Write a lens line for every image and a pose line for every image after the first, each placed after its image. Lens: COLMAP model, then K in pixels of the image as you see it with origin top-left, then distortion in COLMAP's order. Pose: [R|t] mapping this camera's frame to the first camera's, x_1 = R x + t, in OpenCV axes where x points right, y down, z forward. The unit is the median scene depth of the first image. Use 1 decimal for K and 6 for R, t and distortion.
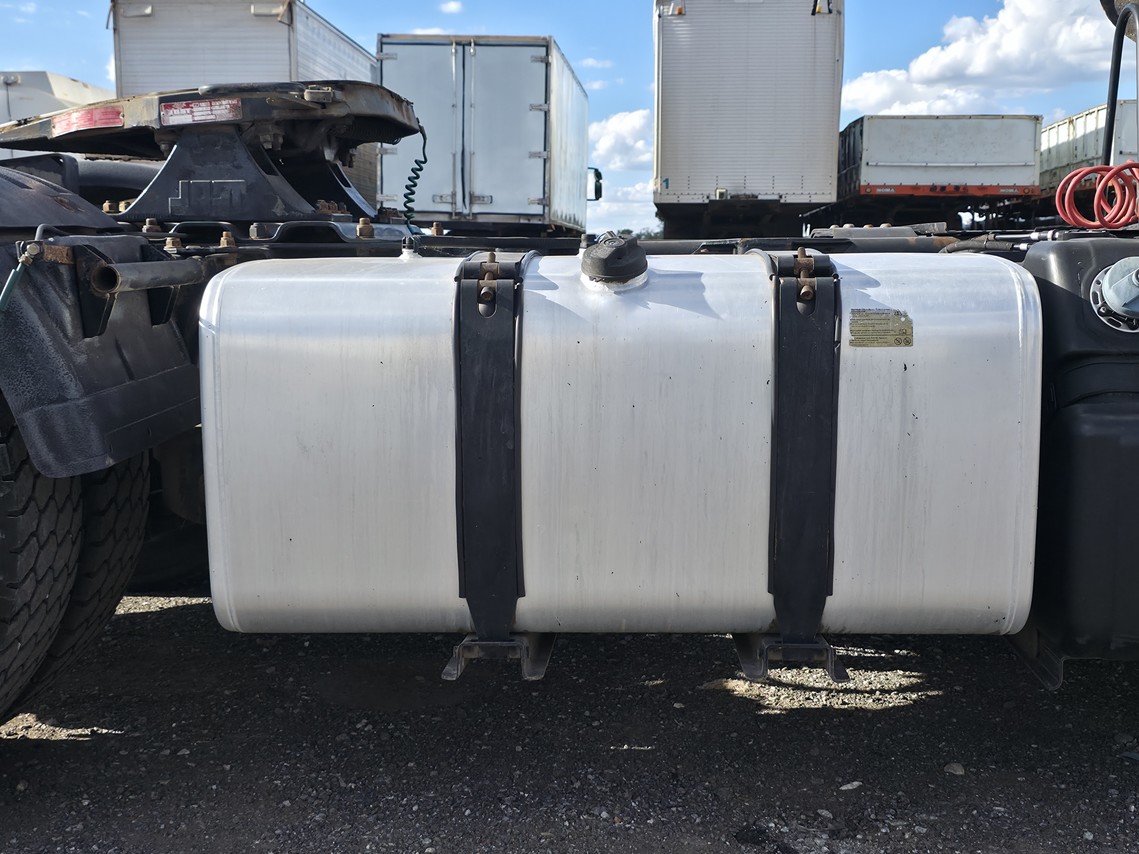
lens RADIAL K [[1507.2, 0, 574.0], [0, 1507.2, 429.9], [0, 0, 1]] dist [0.206635, -0.627054]
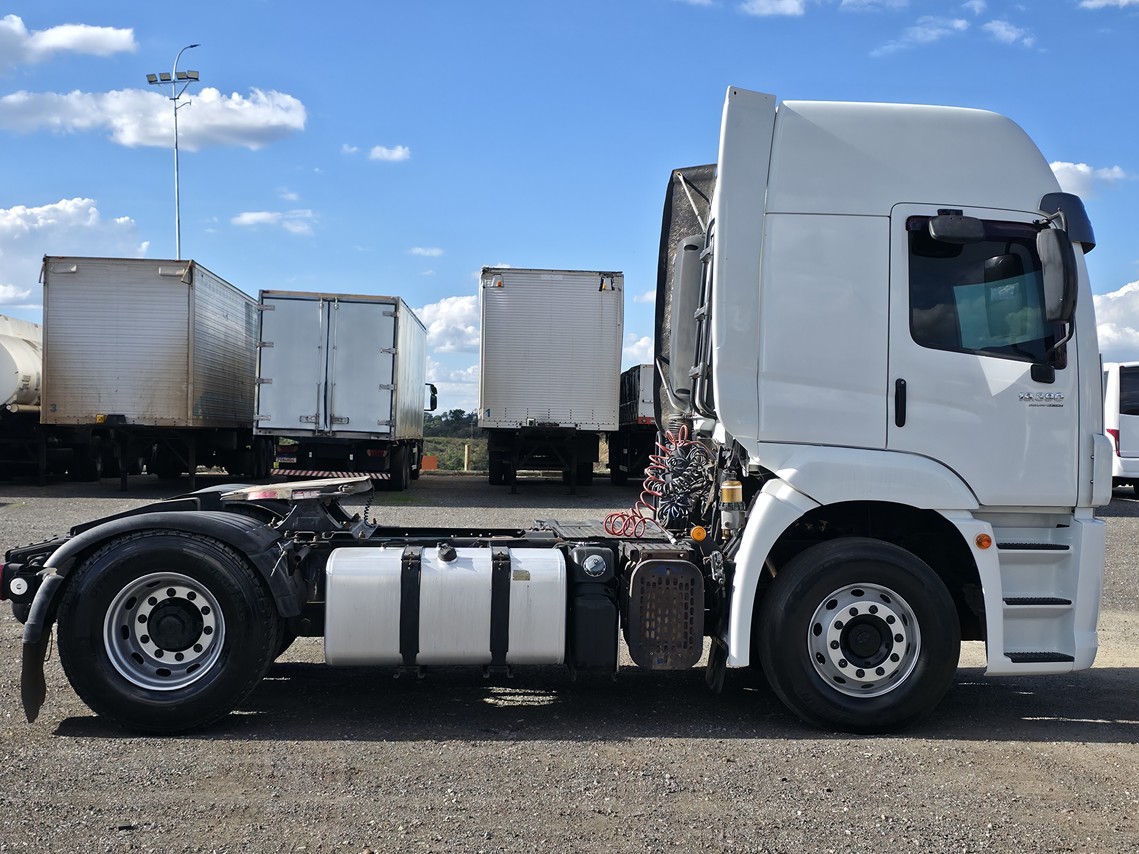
lens RADIAL K [[1507.2, 0, 574.0], [0, 1507.2, 429.9], [0, 0, 1]] dist [0.206635, -0.627054]
pose [[0.993657, 0.019493, 0.110752, -0.007847], [-0.006378, 0.993045, -0.117561, 0.001072], [-0.112274, 0.116109, 0.986871, -0.263058]]
